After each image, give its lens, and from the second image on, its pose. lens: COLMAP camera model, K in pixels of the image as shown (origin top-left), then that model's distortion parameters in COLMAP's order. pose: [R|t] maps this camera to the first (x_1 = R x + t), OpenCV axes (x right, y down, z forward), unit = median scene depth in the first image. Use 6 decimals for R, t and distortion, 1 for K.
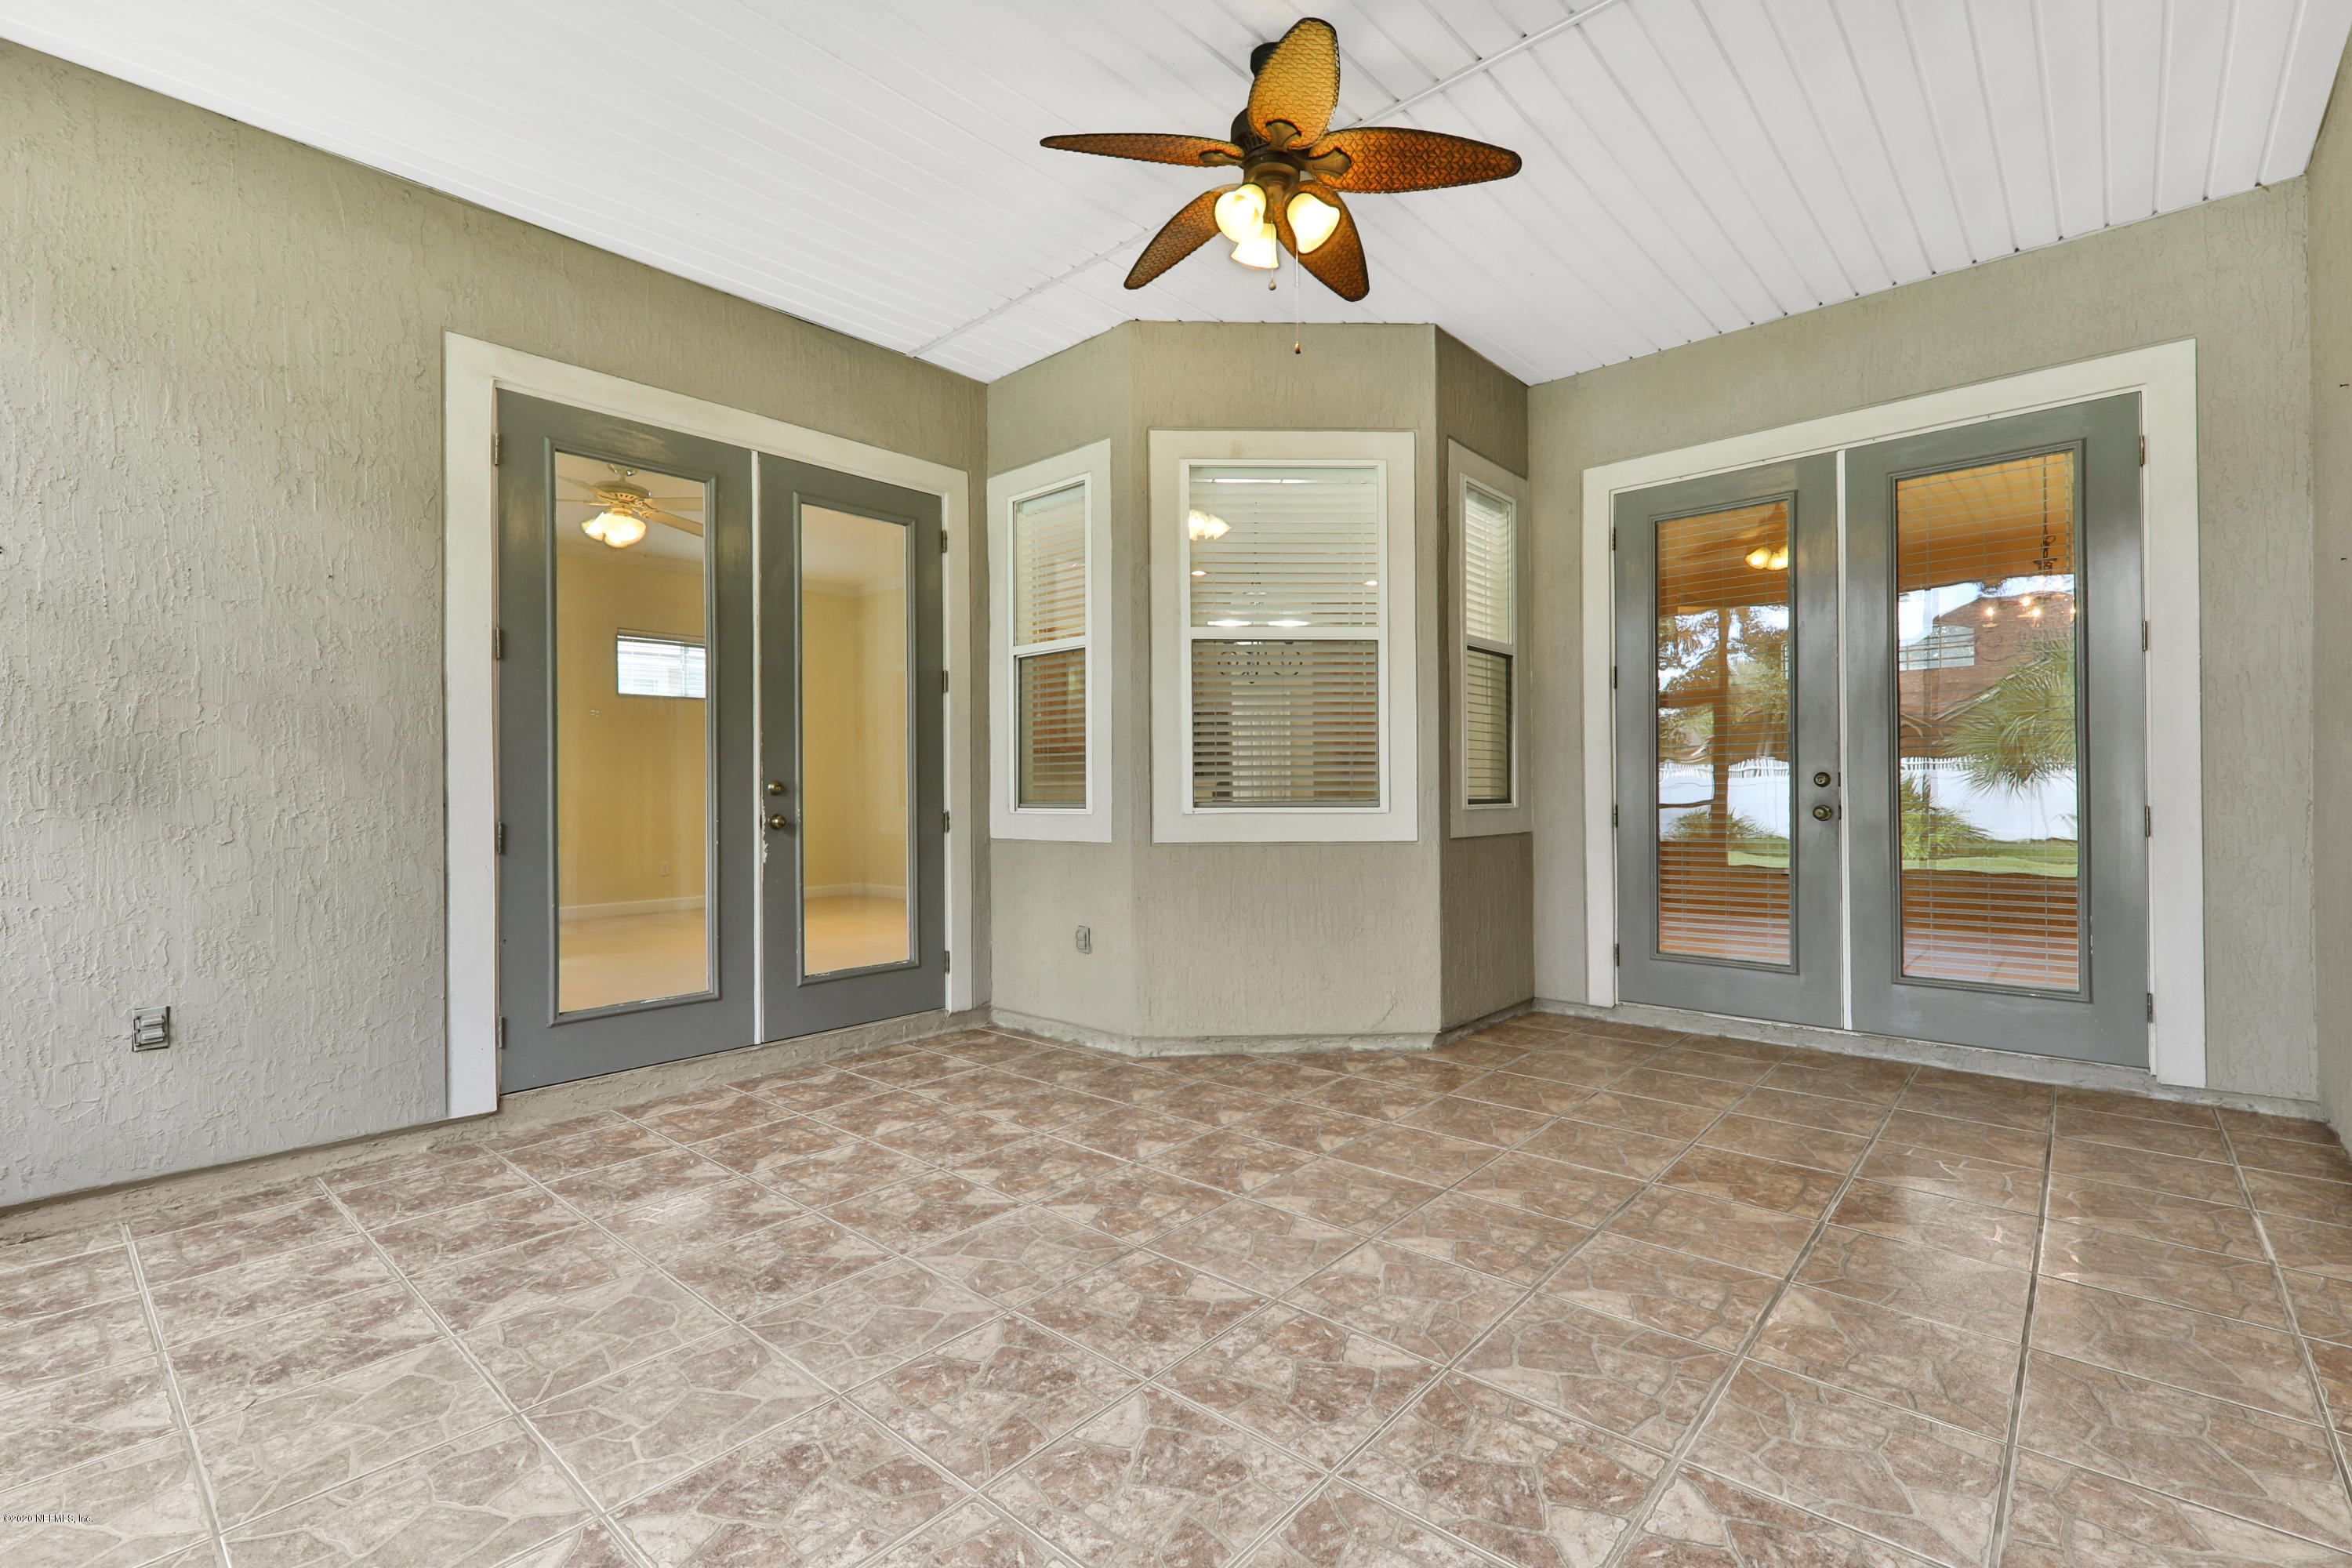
lens RADIAL K [[1009.7, 0, 1176.3], [0, 1009.7, 805.2], [0, 0, 1]] dist [0.015609, -0.000036]
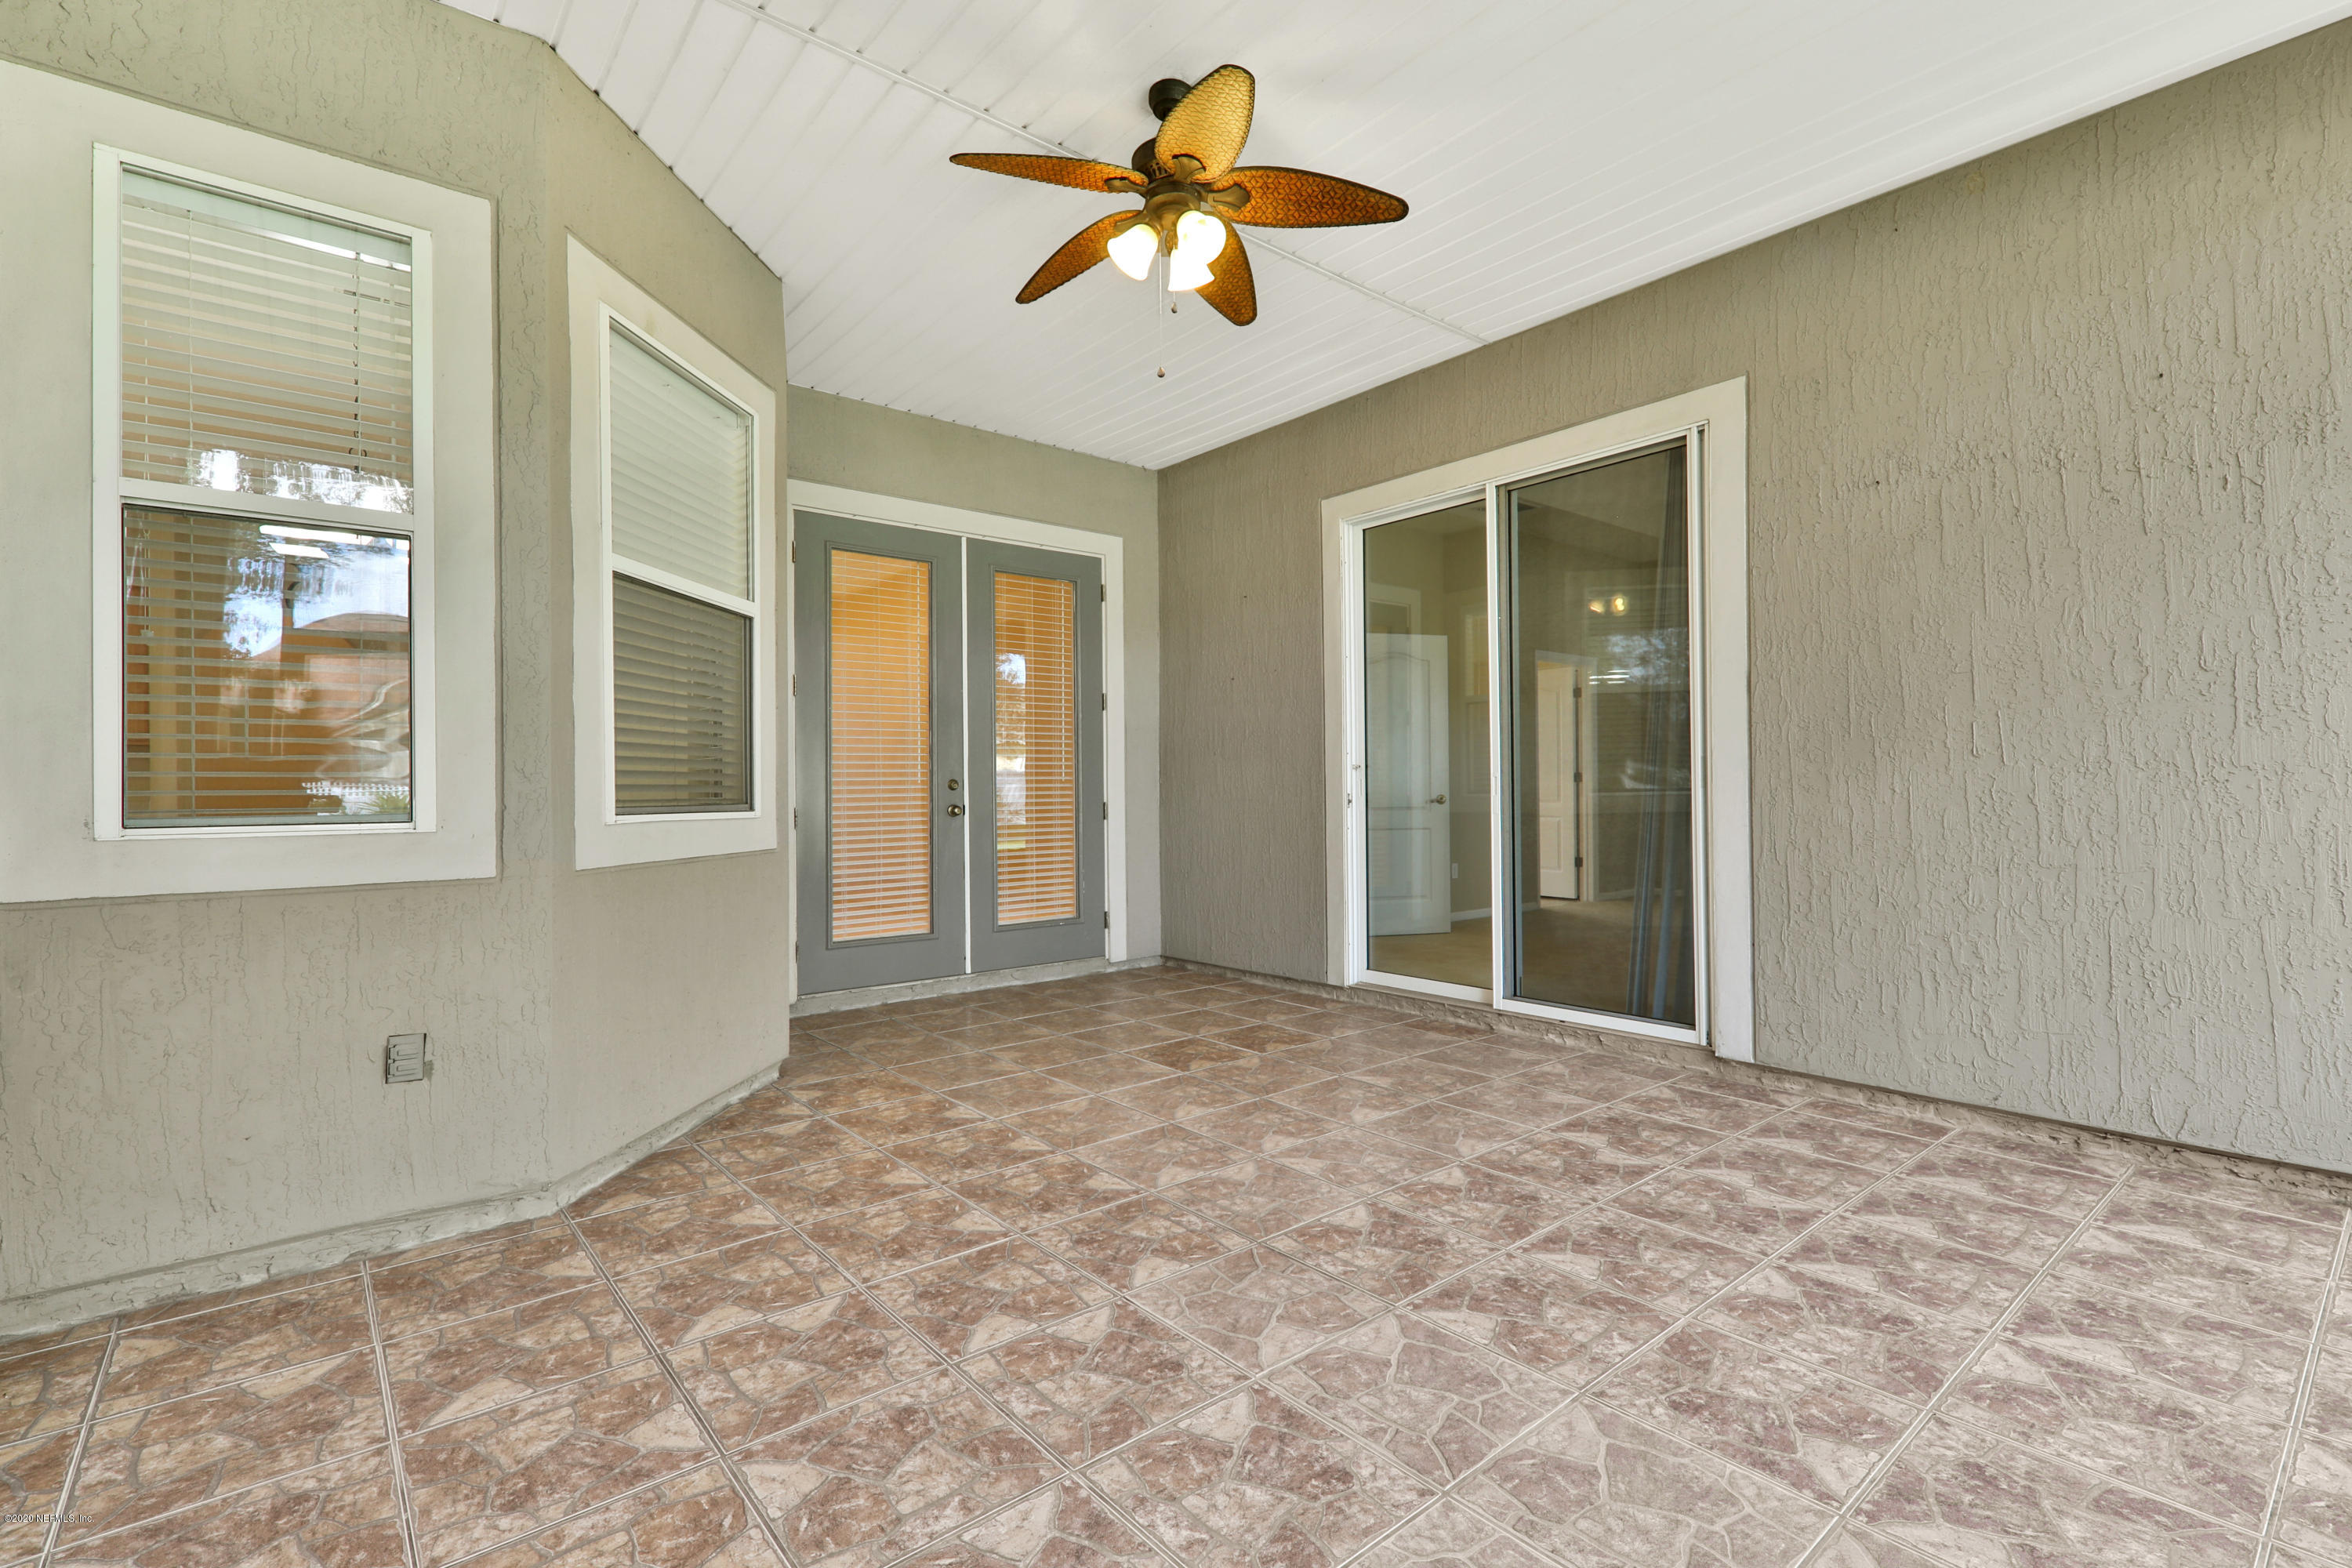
lens RADIAL K [[1045.1, 0, 1107.3], [0, 1045.1, 784.5], [0, 0, 1]] dist [0.019536, -0.009816]
pose [[0.184572, 0.015614, 0.982695, -0.858355], [0.019438, 0.999620, -0.019533, 0.007945], [-0.982627, 0.022707, 0.184198, 0.759130]]
